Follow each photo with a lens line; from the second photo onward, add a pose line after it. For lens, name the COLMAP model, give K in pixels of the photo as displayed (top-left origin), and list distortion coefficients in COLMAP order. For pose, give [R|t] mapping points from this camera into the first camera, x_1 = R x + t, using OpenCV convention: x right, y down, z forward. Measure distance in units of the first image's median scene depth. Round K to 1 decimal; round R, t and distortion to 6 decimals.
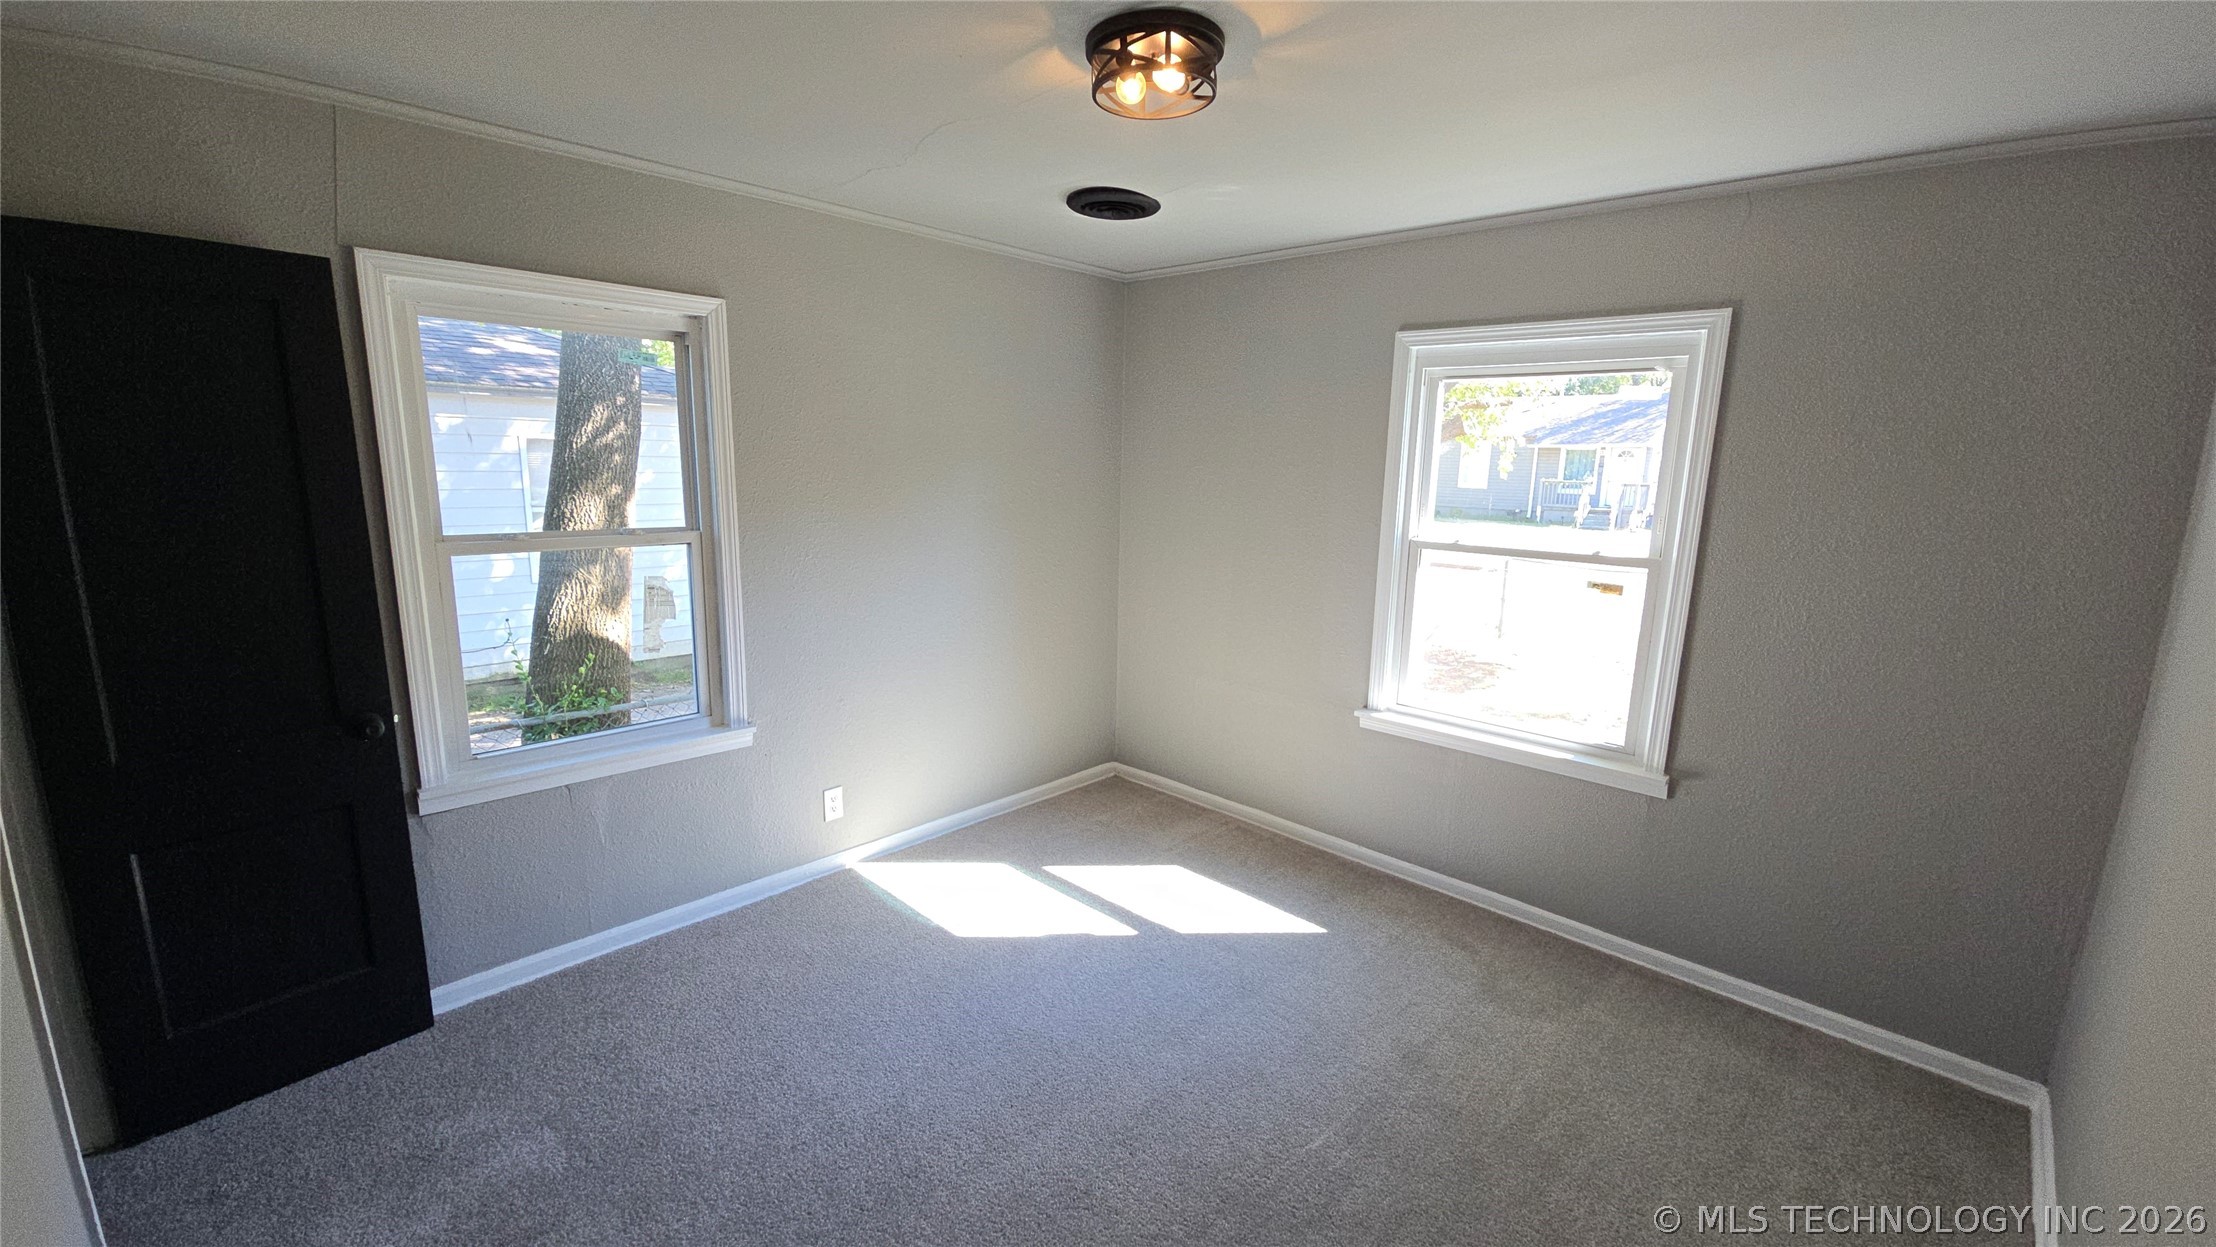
lens RADIAL K [[909.8, 0, 1097.6], [0, 909.8, 624.3], [0, 0, 1]] dist [-0.000825, -0.000015]
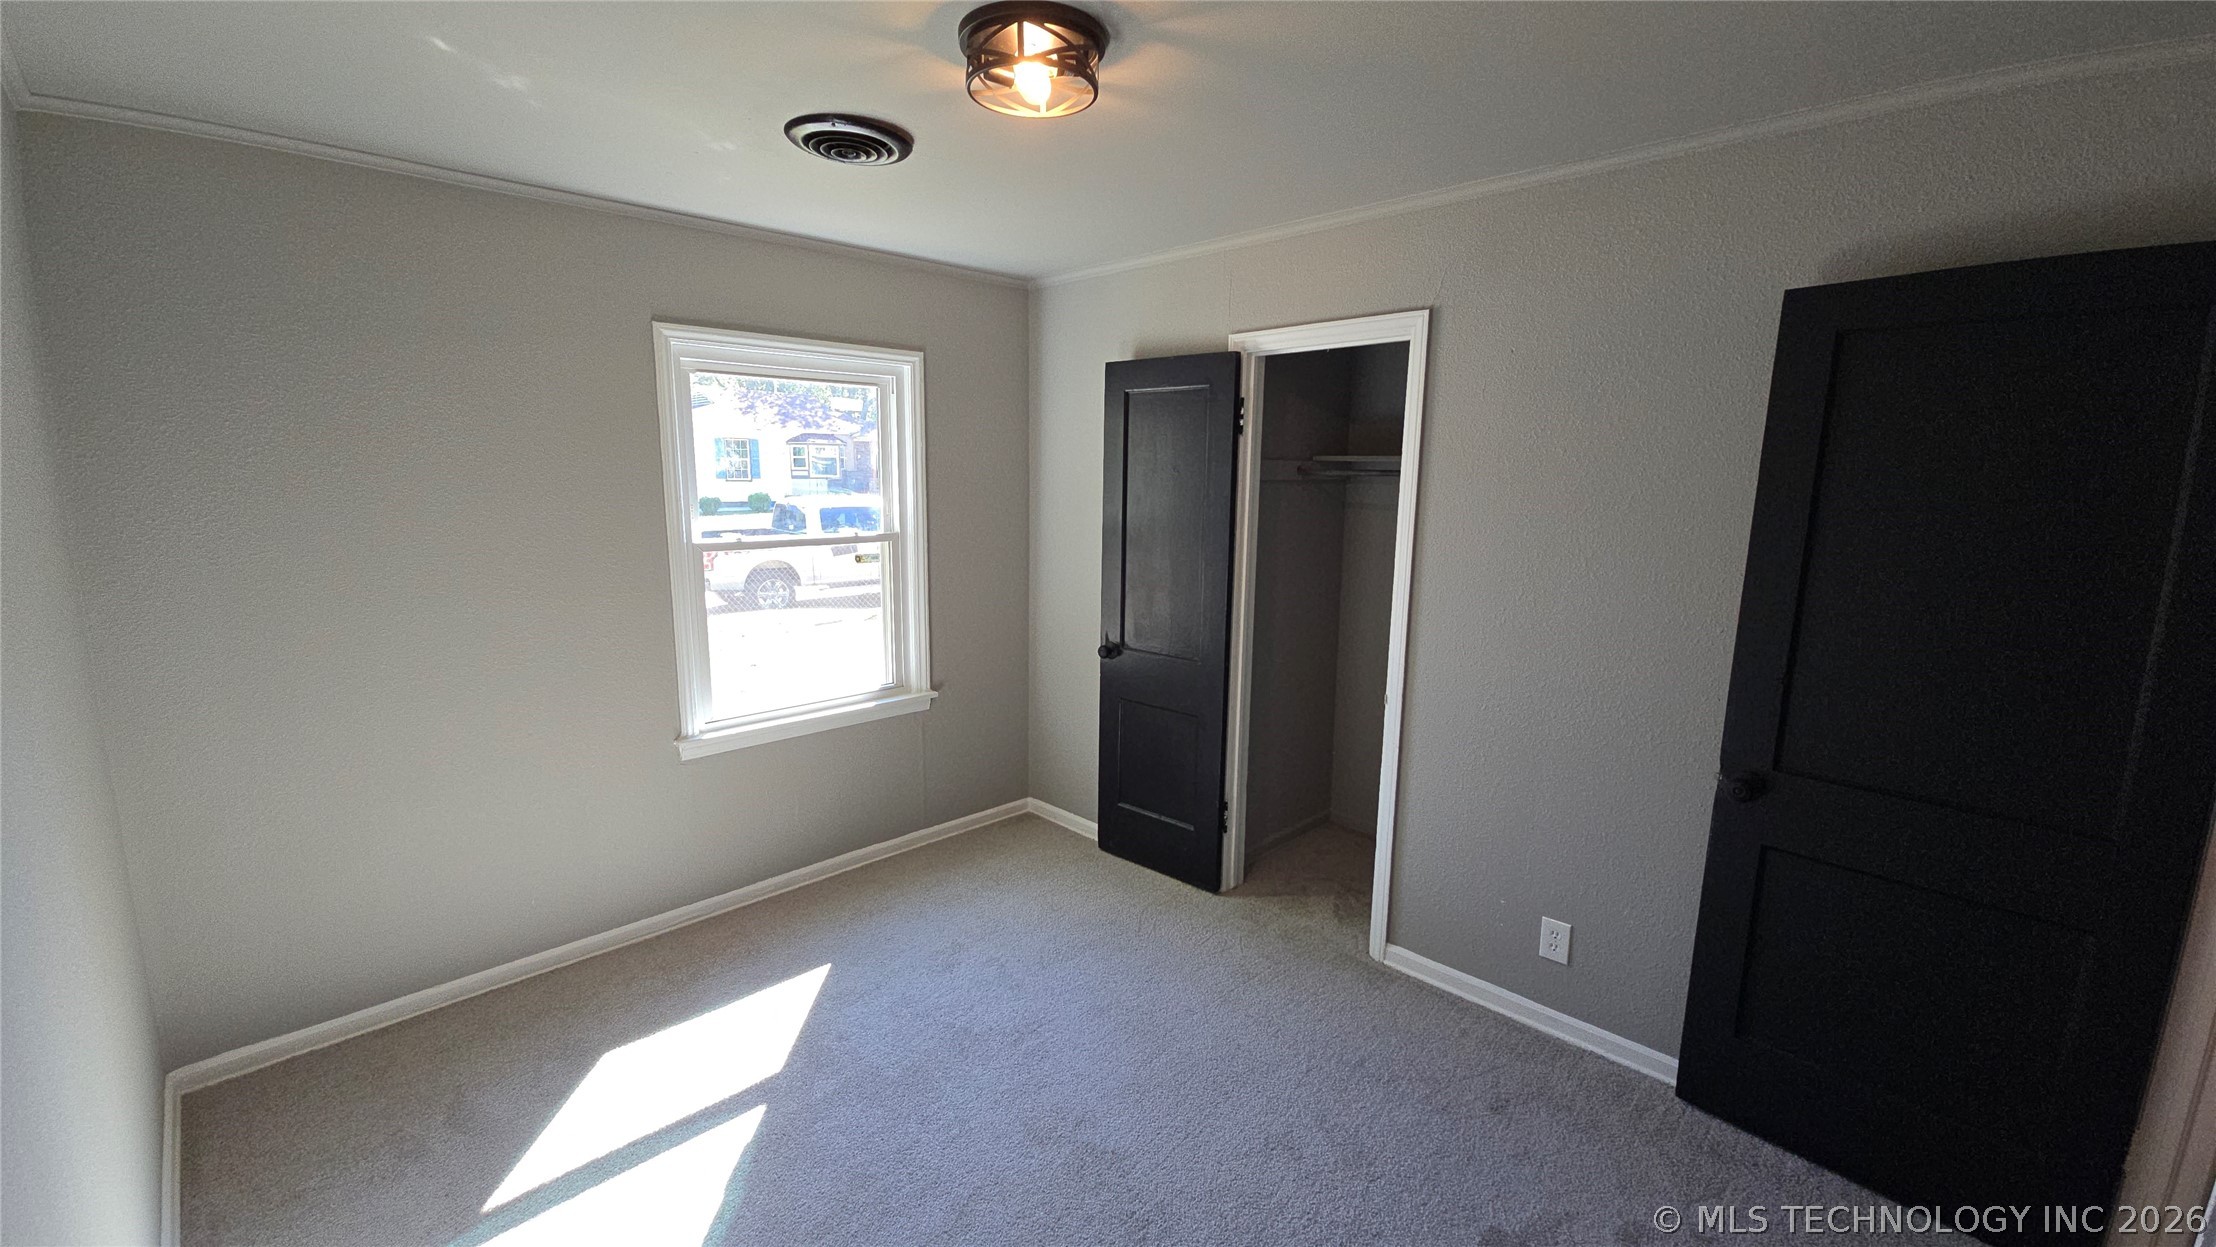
lens RADIAL K [[909.8, 0, 1097.6], [0, 909.8, 624.3], [0, 0, 1]] dist [-0.000825, -0.000015]
pose [[0.007865, -0.193856, 0.980999, -0.610241], [0.188593, 0.963711, 0.188928, -0.131709], [-0.982024, 0.183523, 0.044140, 0.622293]]
